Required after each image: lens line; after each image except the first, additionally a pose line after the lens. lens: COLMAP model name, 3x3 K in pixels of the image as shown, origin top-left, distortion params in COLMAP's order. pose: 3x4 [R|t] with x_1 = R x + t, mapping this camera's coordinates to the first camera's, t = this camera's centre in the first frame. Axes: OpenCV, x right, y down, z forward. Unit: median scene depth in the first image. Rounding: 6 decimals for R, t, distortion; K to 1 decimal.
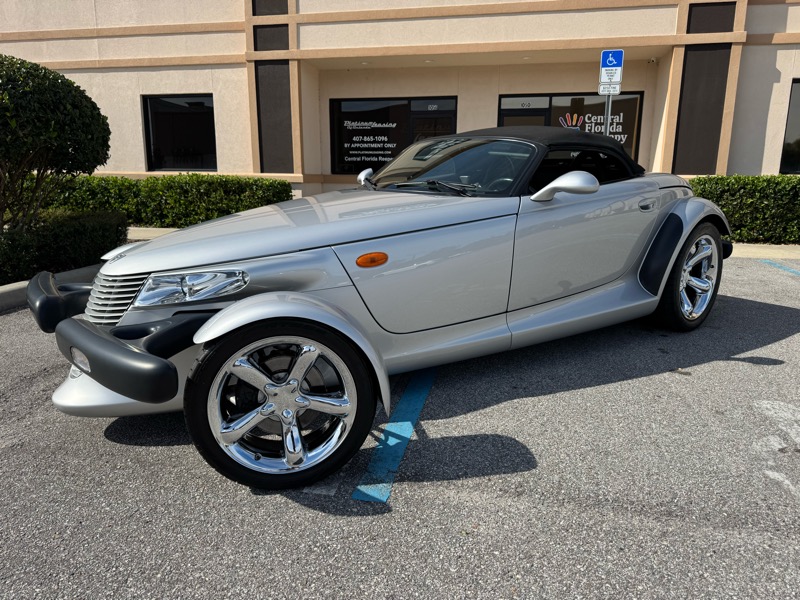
lens RADIAL K [[568.5, 0, 400.6], [0, 568.5, 294.7], [0, 0, 1]] dist [0.025113, -0.032614]
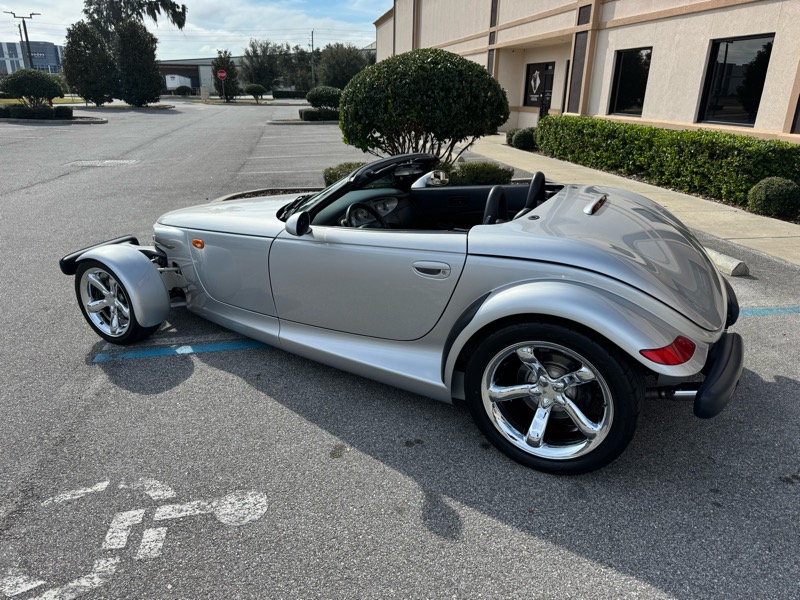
lens RADIAL K [[568.5, 0, 396.4], [0, 568.5, 299.4], [0, 0, 1]] dist [0.025113, -0.032614]
pose [[0.367896, 0.319577, -0.873226, 0.445981], [-0.200282, 0.944278, 0.261201, -0.124575], [0.908042, 0.078797, 0.411401, 0.251949]]
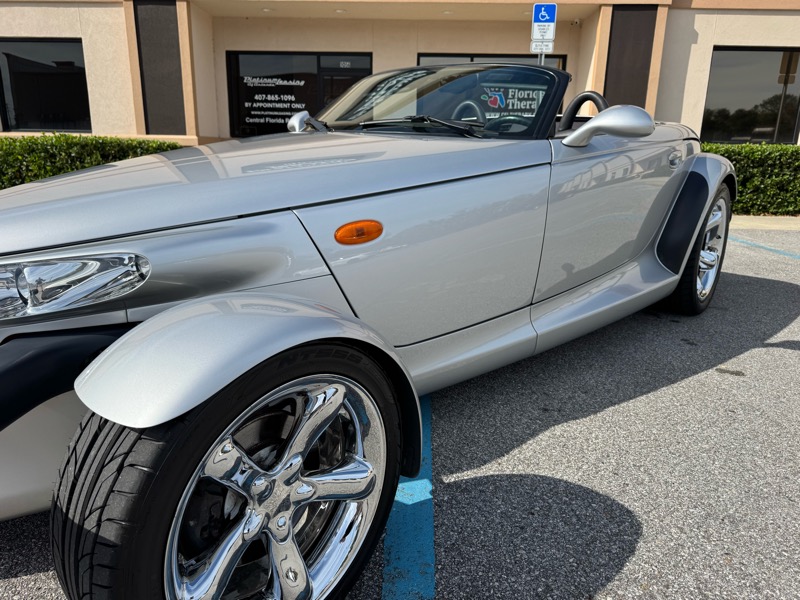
lens RADIAL K [[568.5, 0, 398.1], [0, 568.5, 300.1], [0, 0, 1]] dist [0.025113, -0.032614]
pose [[0.985599, -0.031401, 0.166156, -0.032155], [0.022581, 0.998247, 0.054709, -0.005883], [-0.167583, -0.050170, 0.984581, 0.111371]]
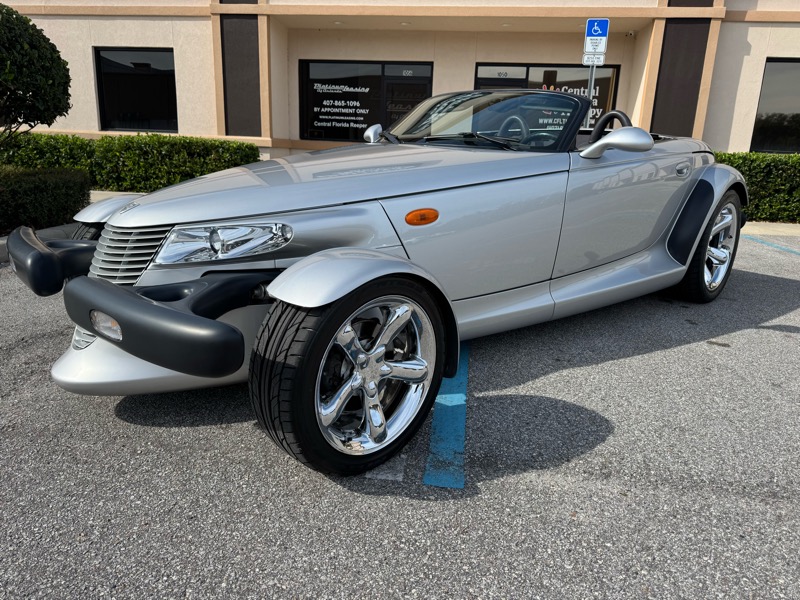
lens RADIAL K [[568.5, 0, 400.9], [0, 568.5, 293.2], [0, 0, 1]] dist [0.025113, -0.032614]
pose [[0.996506, 0.009154, 0.083019, -0.044747], [-0.012604, 0.999074, 0.041129, 0.006508], [-0.082566, -0.042032, 0.995699, 0.032900]]
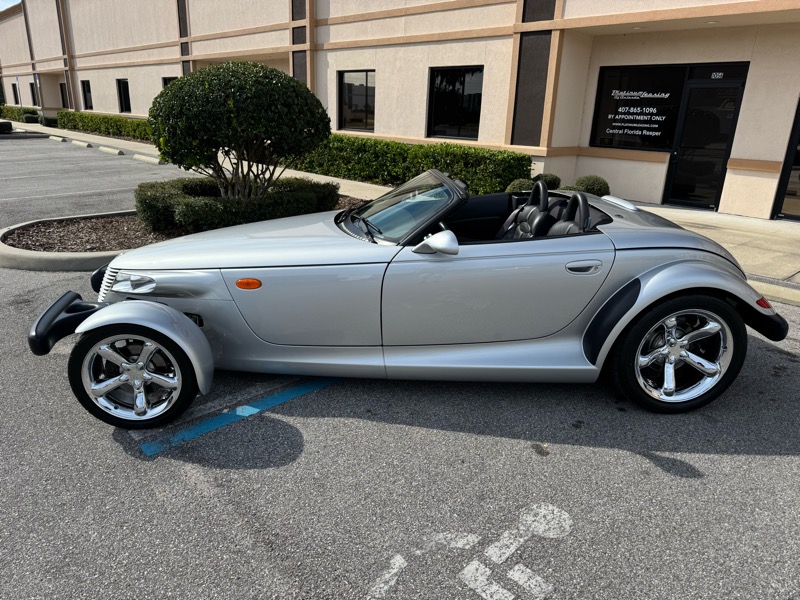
lens RADIAL K [[568.5, 0, 403.6], [0, 568.5, 297.2], [0, 0, 1]] dist [0.025113, -0.032614]
pose [[0.821004, 0.197393, -0.535713, 0.275956], [-0.145782, 0.979705, 0.137572, -0.076575], [0.551996, -0.034850, 0.833118, 0.032324]]
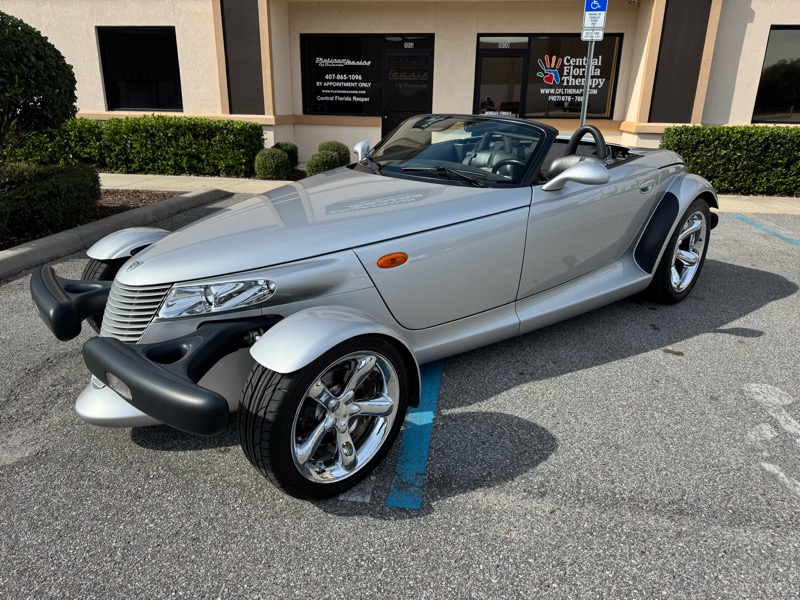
lens RADIAL K [[568.5, 0, 402.3], [0, 568.5, 288.8], [0, 0, 1]] dist [0.025113, -0.032614]
pose [[0.997974, -0.010244, 0.062786, -0.027197], [0.003344, 0.994033, 0.109030, -0.035161], [-0.063528, -0.108599, 0.992054, -0.000507]]
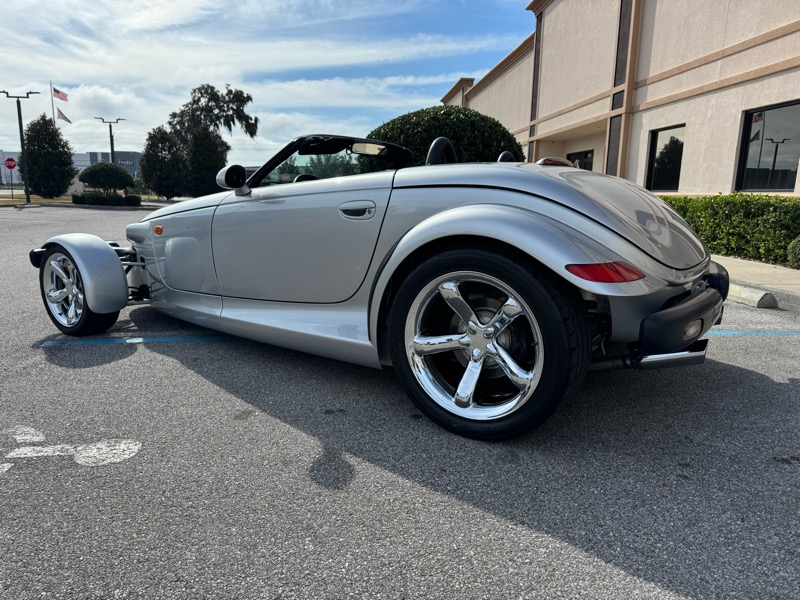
lens RADIAL K [[568.5, 0, 397.9], [0, 568.5, 297.7], [0, 0, 1]] dist [0.025113, -0.032614]
pose [[0.279718, 0.168952, -0.945099, 0.457538], [-0.210024, 0.971320, 0.111479, -0.055227], [0.936828, 0.167311, 0.307180, 0.336848]]
